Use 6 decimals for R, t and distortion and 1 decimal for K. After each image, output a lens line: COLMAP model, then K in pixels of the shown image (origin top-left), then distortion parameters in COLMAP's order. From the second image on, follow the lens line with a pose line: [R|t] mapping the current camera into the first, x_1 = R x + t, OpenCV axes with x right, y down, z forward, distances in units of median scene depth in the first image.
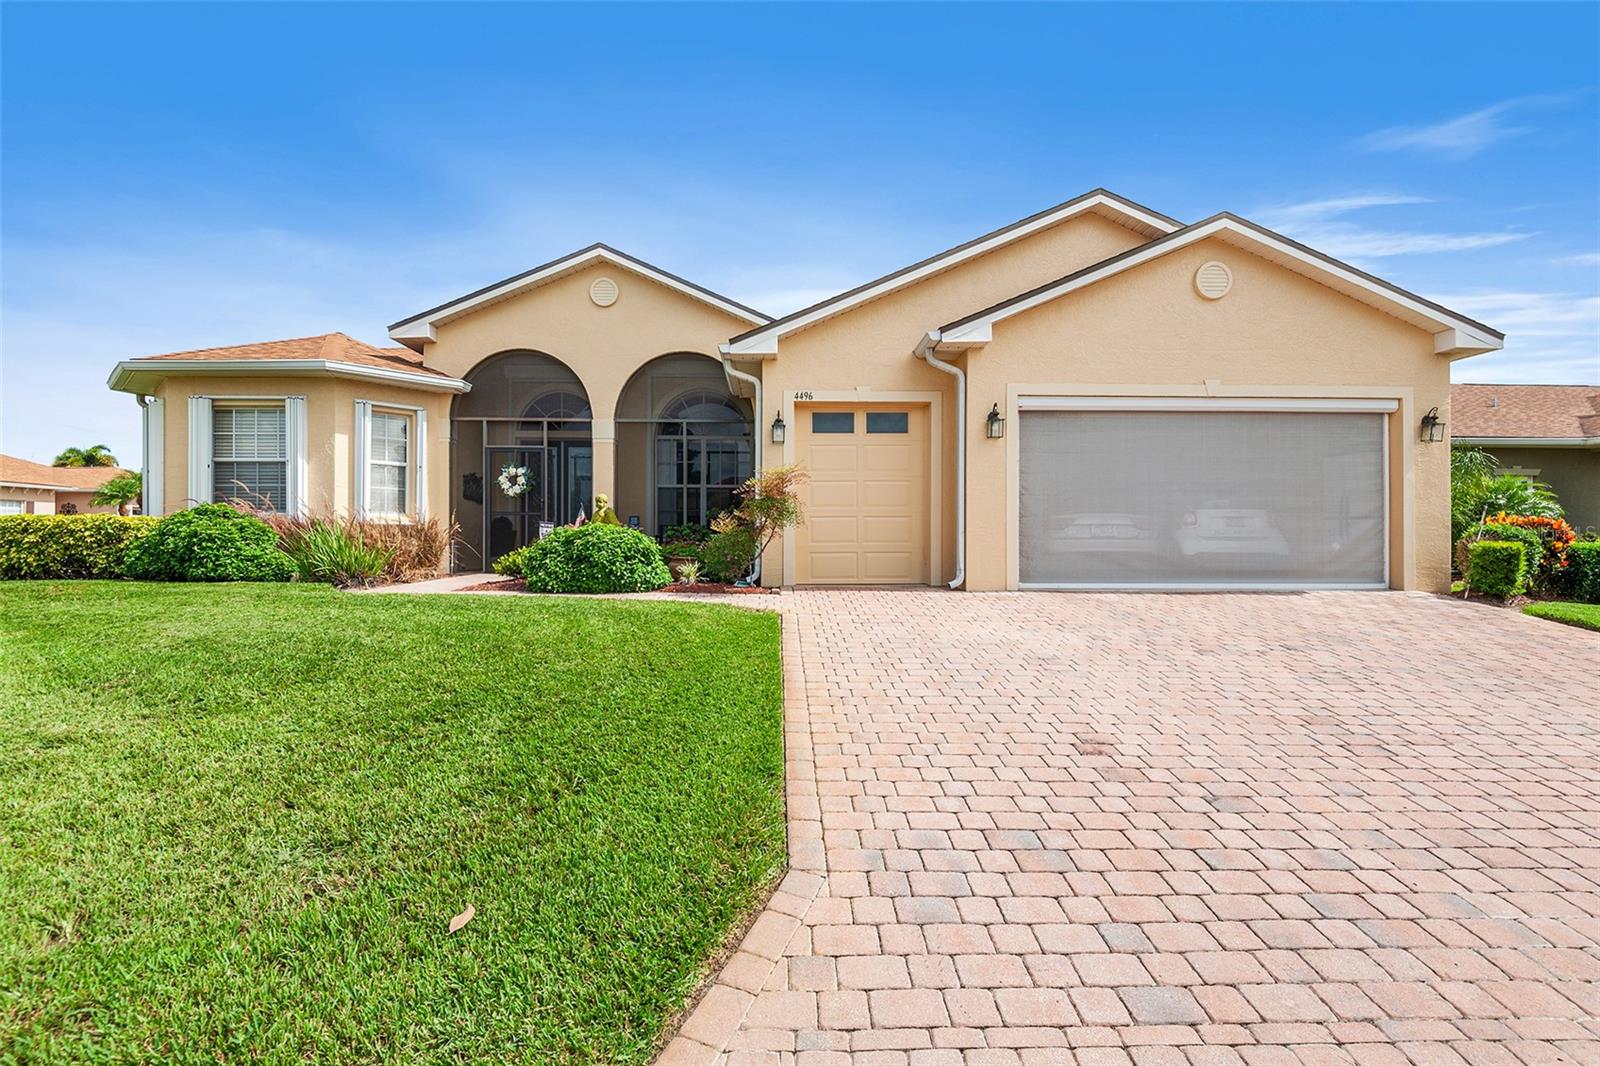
lens RADIAL K [[732.1, 0, 800.0], [0, 732.1, 533.0], [0, 0, 1]] dist [-0.004946, -0.000334]
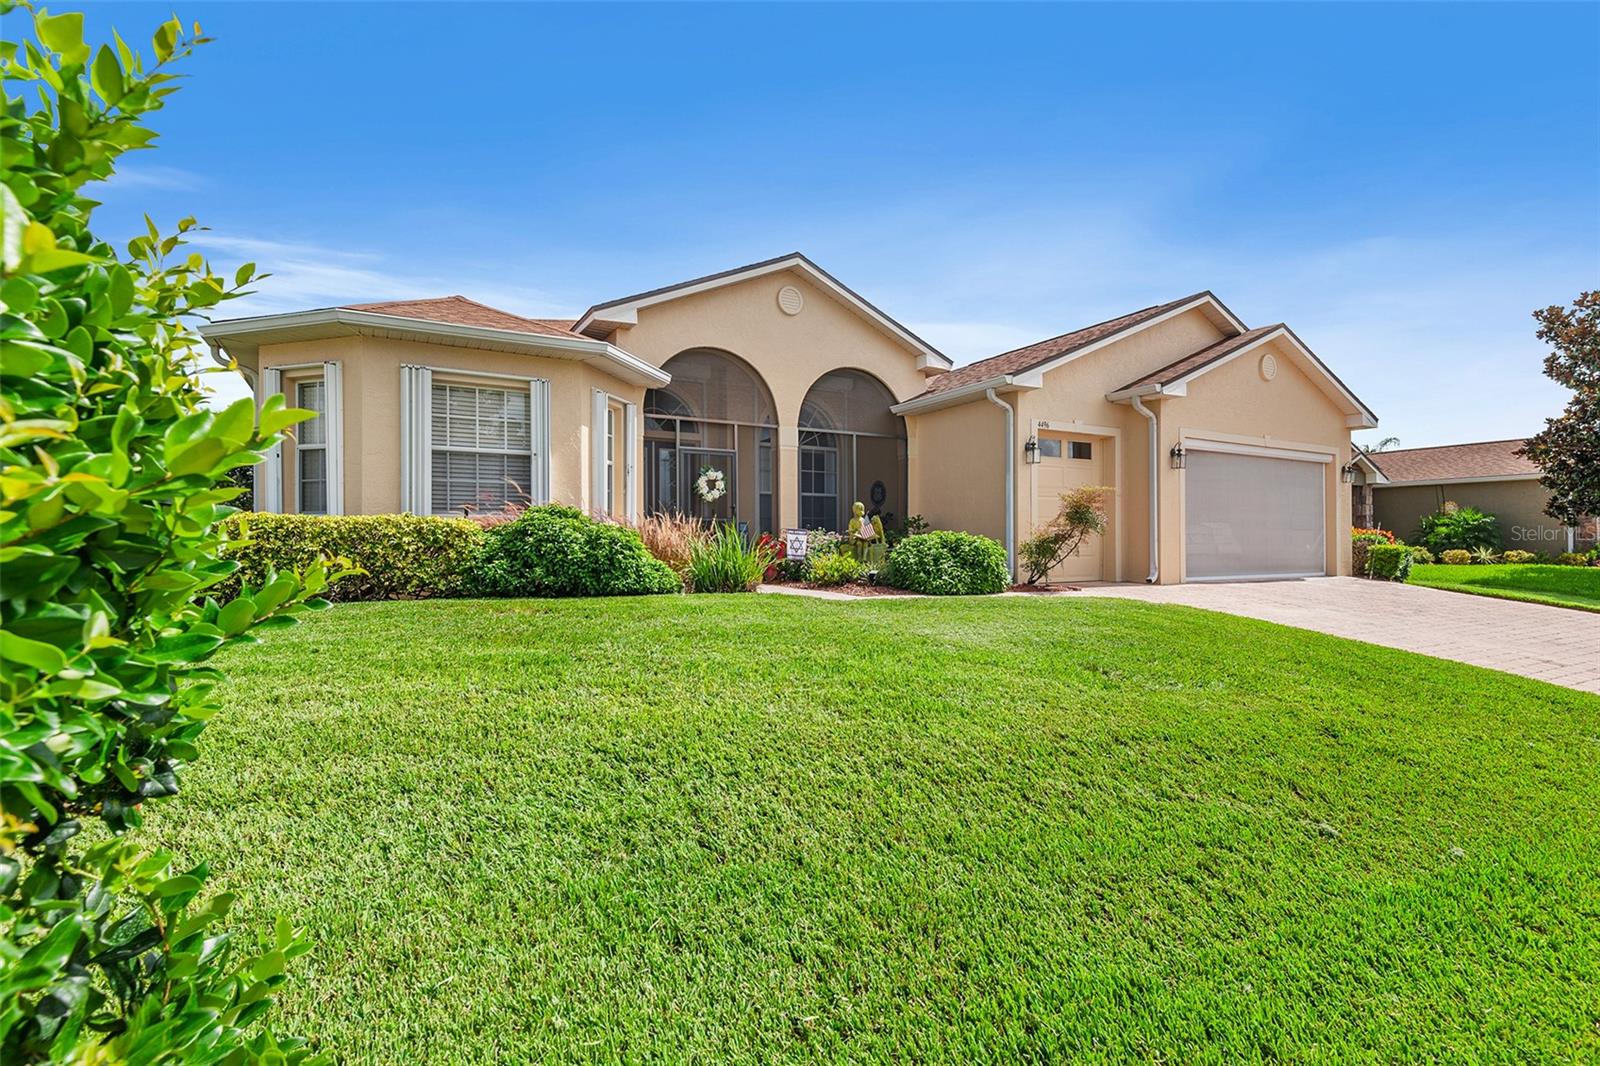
lens RADIAL K [[741.8, 0, 800.0], [0, 741.8, 533.0], [0, 0, 1]] dist [-0.000417, 0.000030]
pose [[0.887402, 0.004767, 0.460971, -0.824299], [0.000227, 0.999942, -0.010778, 0.001523], [-0.460996, 0.009670, 0.887350, 0.101229]]
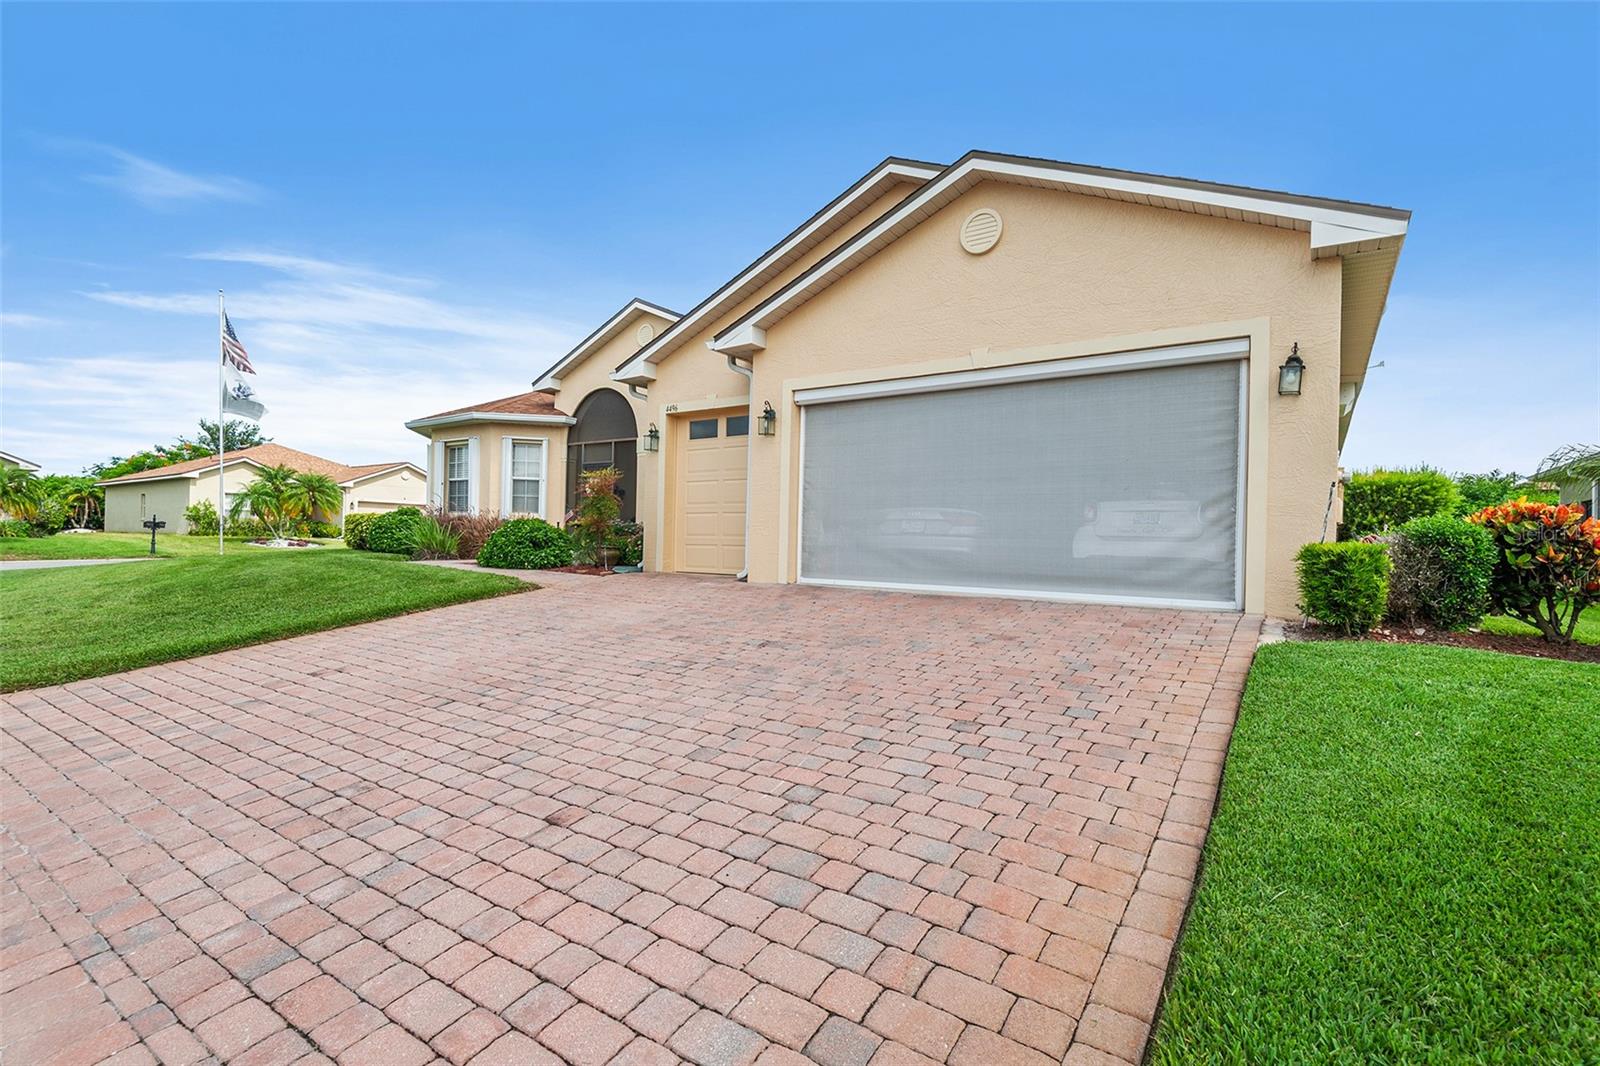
lens RADIAL K [[739.0, 0, 799.7], [0, 739.0, 512.4], [0, 0, 1]] dist [0.000423, -0.000091]
pose [[0.801317, -0.008017, -0.598186, 0.797835], [-0.004280, 0.999808, -0.019133, -0.001095], [0.598224, 0.017892, 0.801129, 0.165713]]
